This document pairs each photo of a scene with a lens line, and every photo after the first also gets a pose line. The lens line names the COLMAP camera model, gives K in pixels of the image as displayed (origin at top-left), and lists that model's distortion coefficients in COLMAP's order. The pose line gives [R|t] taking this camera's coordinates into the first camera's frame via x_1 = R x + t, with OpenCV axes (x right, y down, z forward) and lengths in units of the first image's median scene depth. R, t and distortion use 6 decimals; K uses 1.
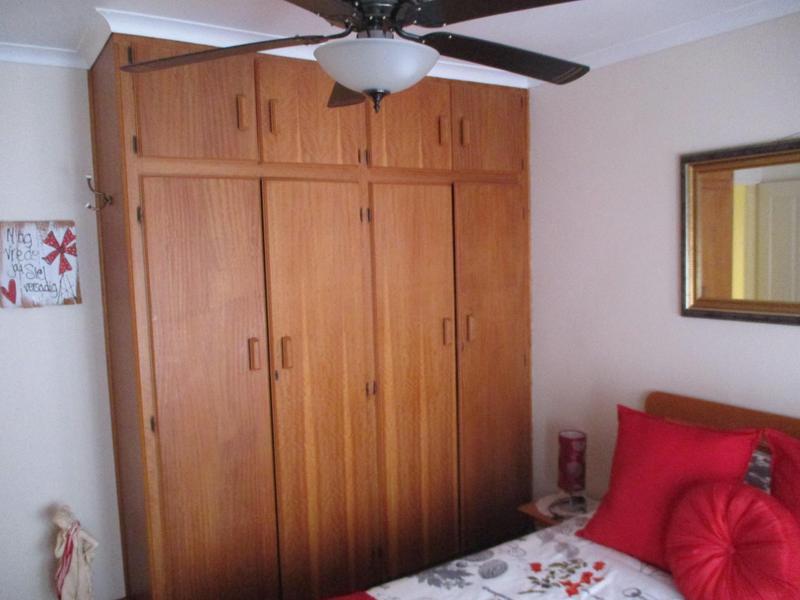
lens RADIAL K [[657.3, 0, 400.7], [0, 657.3, 300.7], [0, 0, 1]] dist [-0.010689, -0.007704]
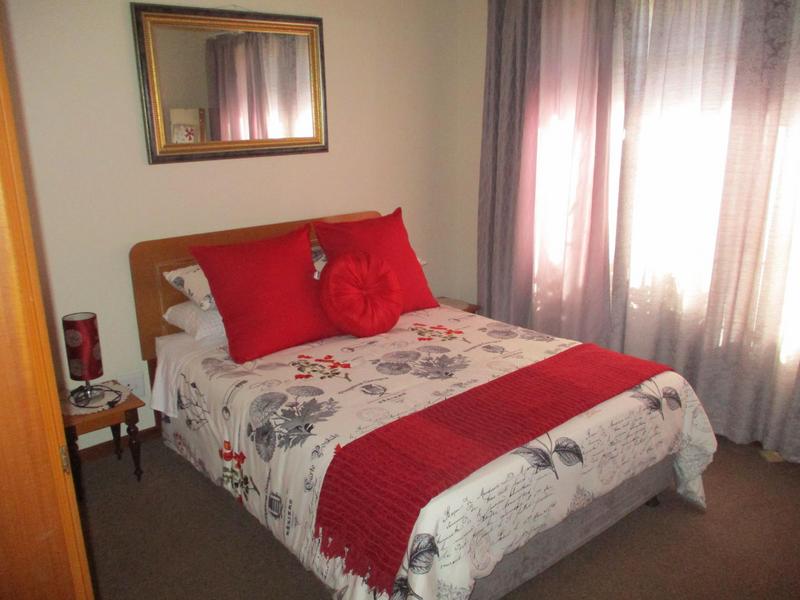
lens RADIAL K [[657.3, 0, 401.7], [0, 657.3, 300.7], [0, 0, 1]] dist [-0.010689, -0.007704]
pose [[-0.126372, -0.246860, 0.960776, -0.899445], [0.091944, 0.961457, 0.259128, -0.001232], [-0.987713, 0.121084, -0.098804, 0.945576]]
